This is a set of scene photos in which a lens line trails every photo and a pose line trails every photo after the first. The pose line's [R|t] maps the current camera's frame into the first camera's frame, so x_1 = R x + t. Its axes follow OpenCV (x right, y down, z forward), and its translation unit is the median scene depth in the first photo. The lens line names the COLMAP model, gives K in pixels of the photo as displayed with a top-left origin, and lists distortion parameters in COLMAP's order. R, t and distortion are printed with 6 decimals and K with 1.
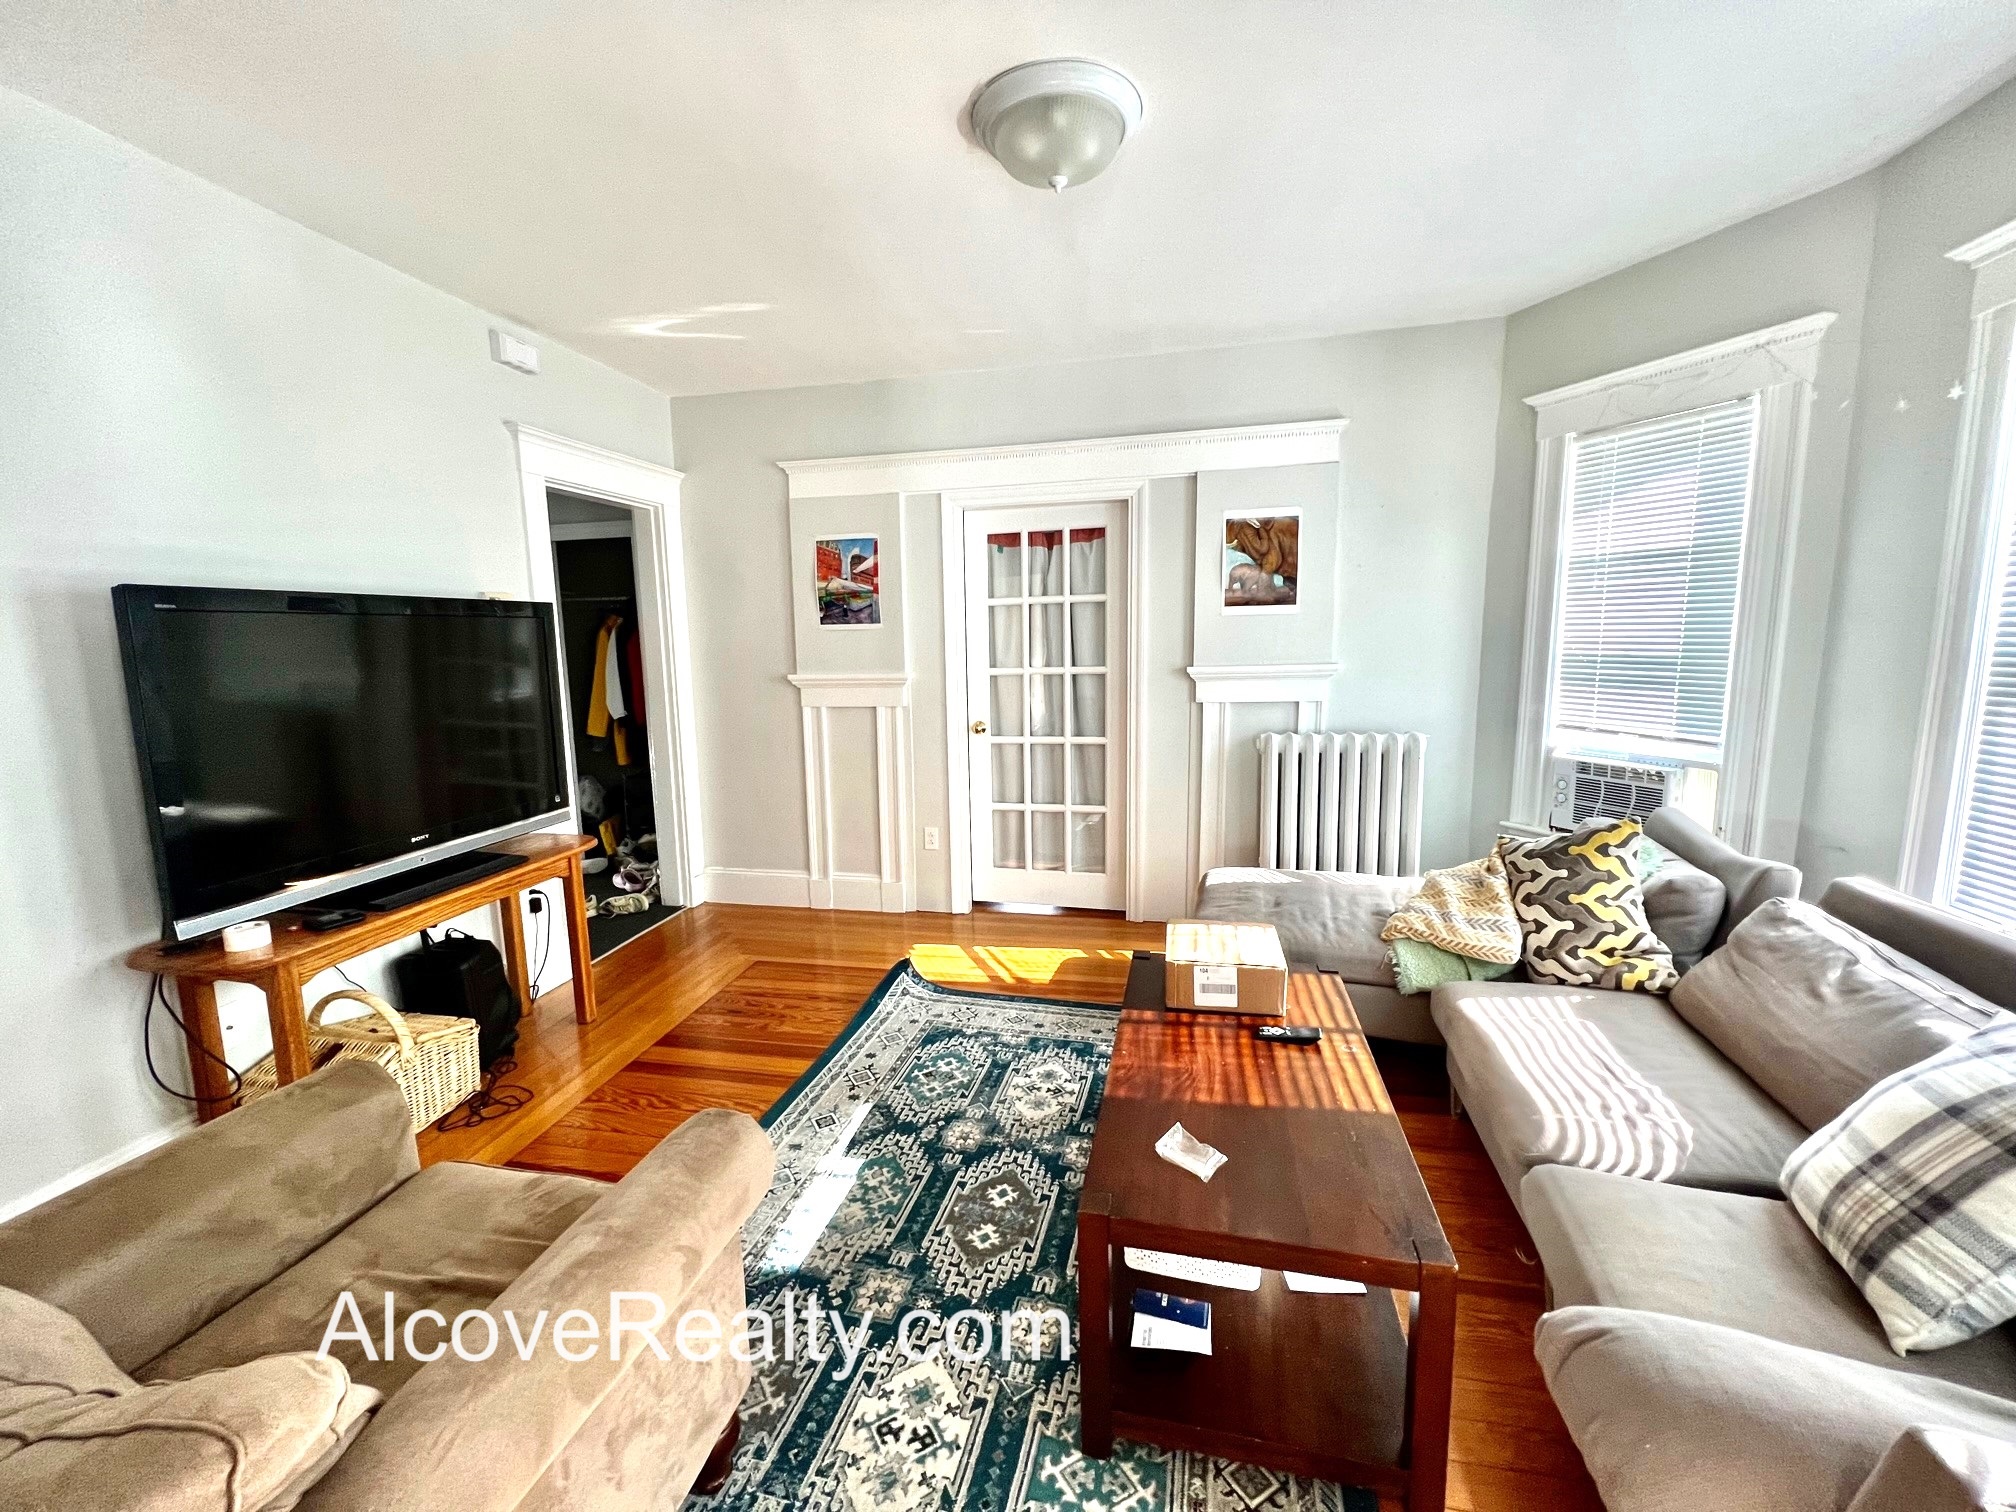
lens RADIAL K [[809.6, 0, 1001.3], [0, 809.6, 744.5], [0, 0, 1]] dist [0.001131, 0.000116]
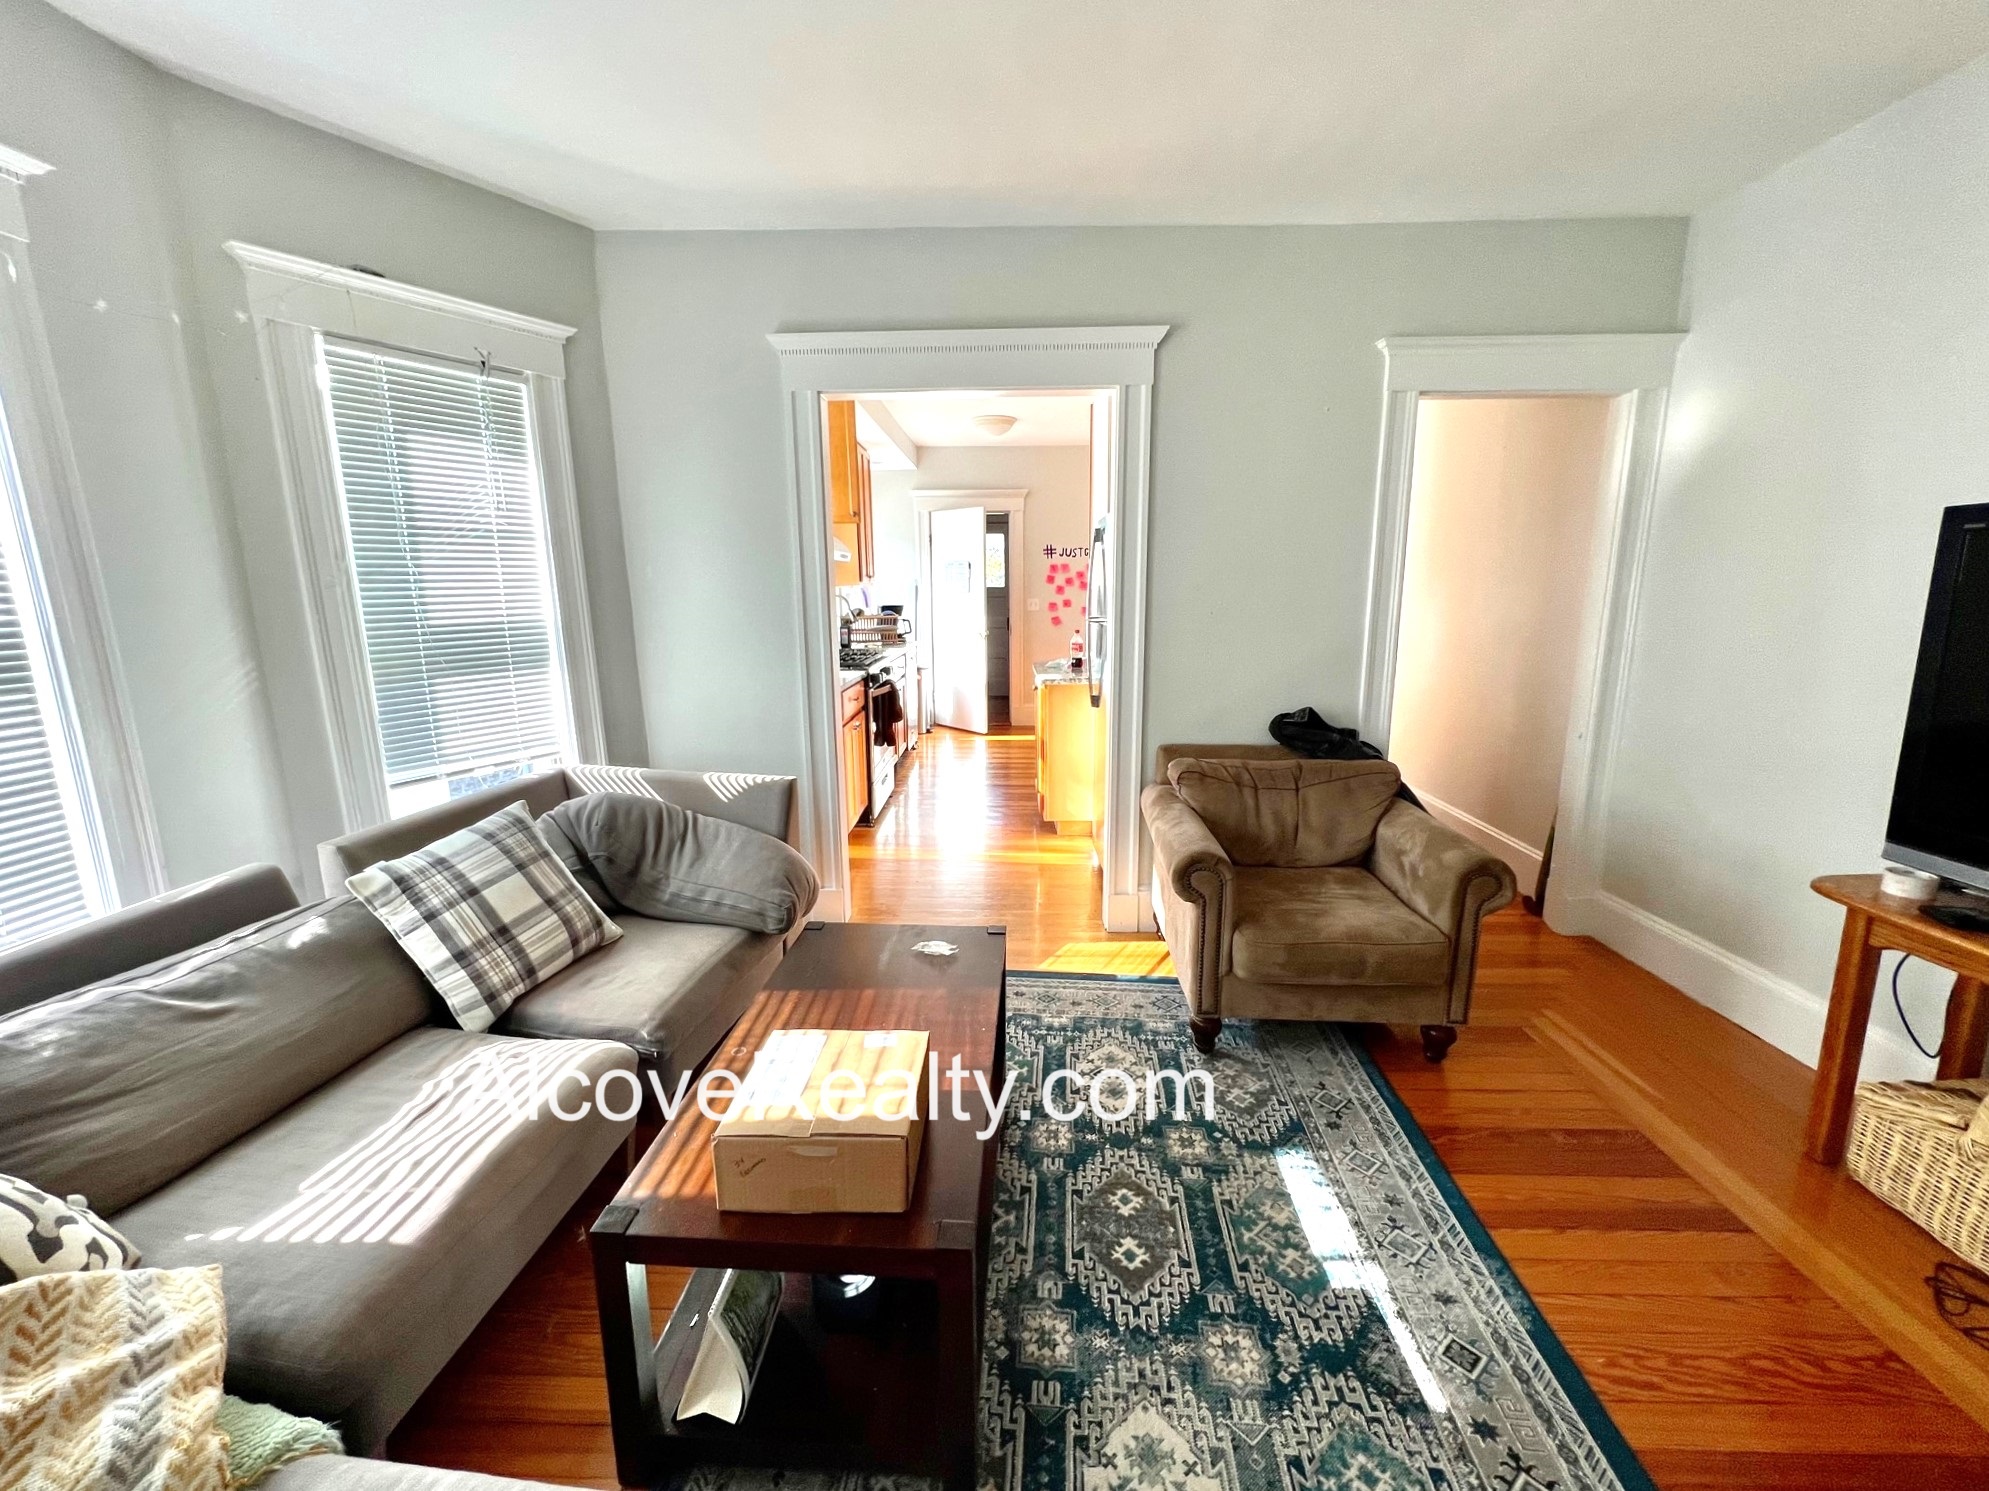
lens RADIAL K [[798.8, 0, 999.4], [0, 798.8, 752.8], [0, 0, 1]] dist [0.001131, 0.000116]
pose [[-0.982041, 0.061426, -0.178390, 0.257608], [-0.000094, 0.945358, 0.326035, -0.209991], [0.188669, 0.320196, -0.928374, 1.630384]]
